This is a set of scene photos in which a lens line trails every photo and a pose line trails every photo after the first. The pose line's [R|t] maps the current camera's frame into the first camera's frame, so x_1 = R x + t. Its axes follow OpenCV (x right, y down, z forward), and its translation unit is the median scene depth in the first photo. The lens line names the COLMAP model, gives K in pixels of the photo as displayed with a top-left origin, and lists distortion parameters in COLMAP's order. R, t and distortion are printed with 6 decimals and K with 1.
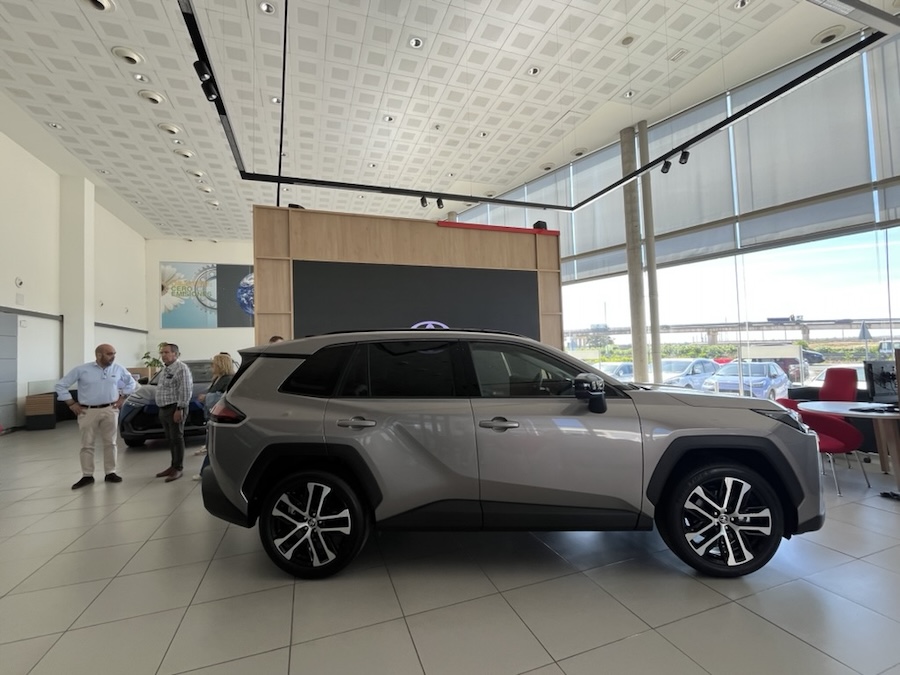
lens RADIAL K [[398.5, 0, 451.7], [0, 398.5, 337.7], [0, 0, 1]] dist [-0.001018, 0.000392]
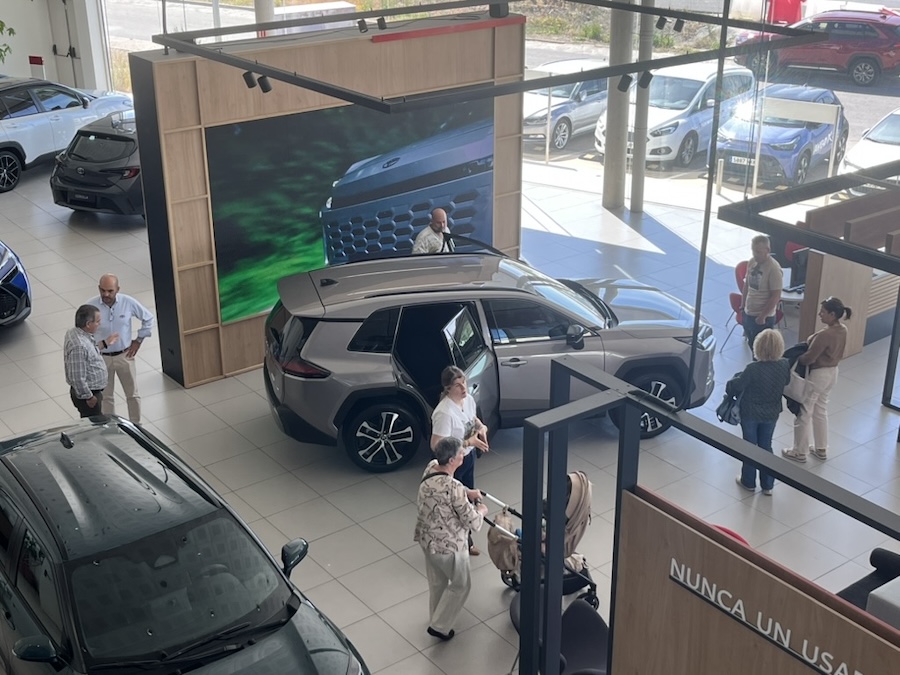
lens RADIAL K [[1201.6, 0, 456.2], [0, 1201.6, 340.3], [0, 0, 1]] dist [0.042970, 0.000000]
pose [[0.952238, -0.091722, 0.291255, -0.539404], [-0.040309, 0.907716, 0.417645, -0.669010], [-0.302685, -0.409438, 0.860664, -1.062091]]
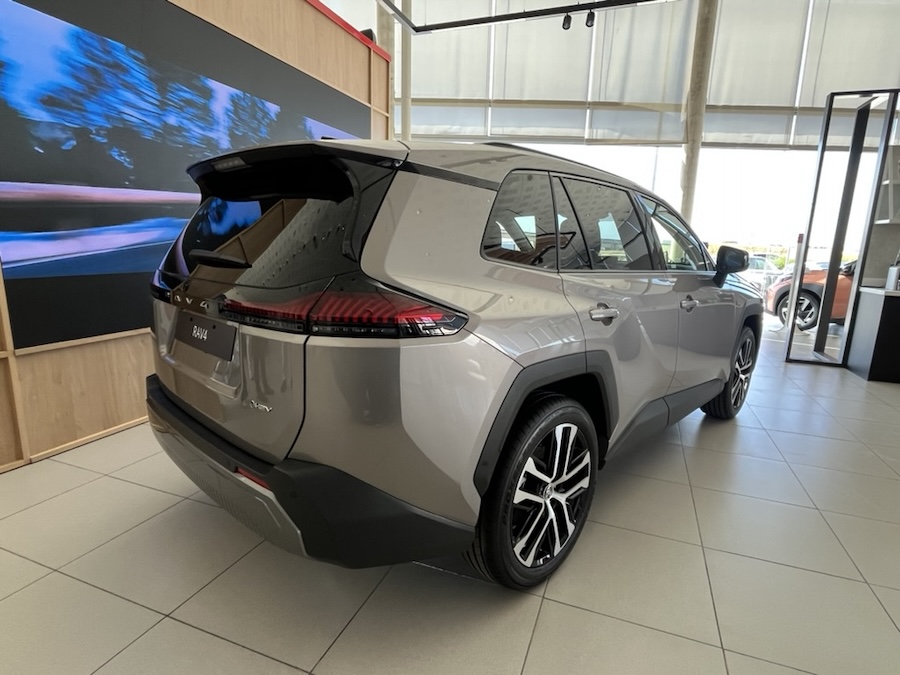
lens RADIAL K [[483.1, 0, 450.1], [0, 483.1, 339.1], [0, 0, 1]] dist [-0.002367, 0.000336]
pose [[0.651634, -0.098204, 0.752150, -0.386869], [-0.080741, 0.976971, 0.197508, 0.053063], [-0.754224, -0.189432, 0.628698, 0.295437]]
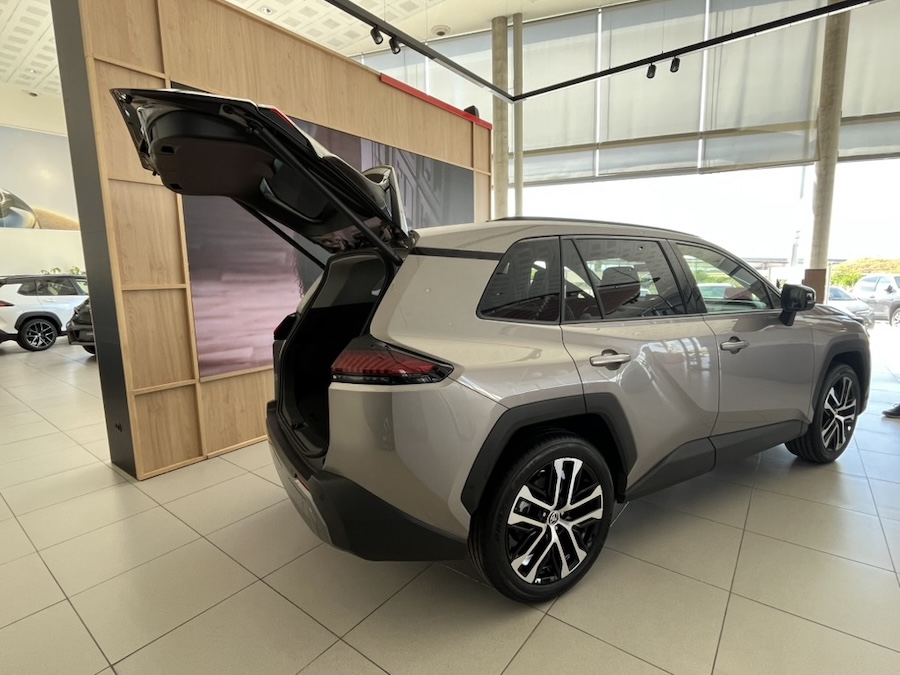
lens RADIAL K [[448.4, 0, 448.5], [0, 448.4, 336.2], [0, 0, 1]] dist [-0.002420, 0.000985]
pose [[0.842259, -0.059634, 0.535764, -0.355215], [-0.028562, 0.987530, 0.154821, 0.028914], [-0.538315, -0.145702, 0.830053, 0.221530]]
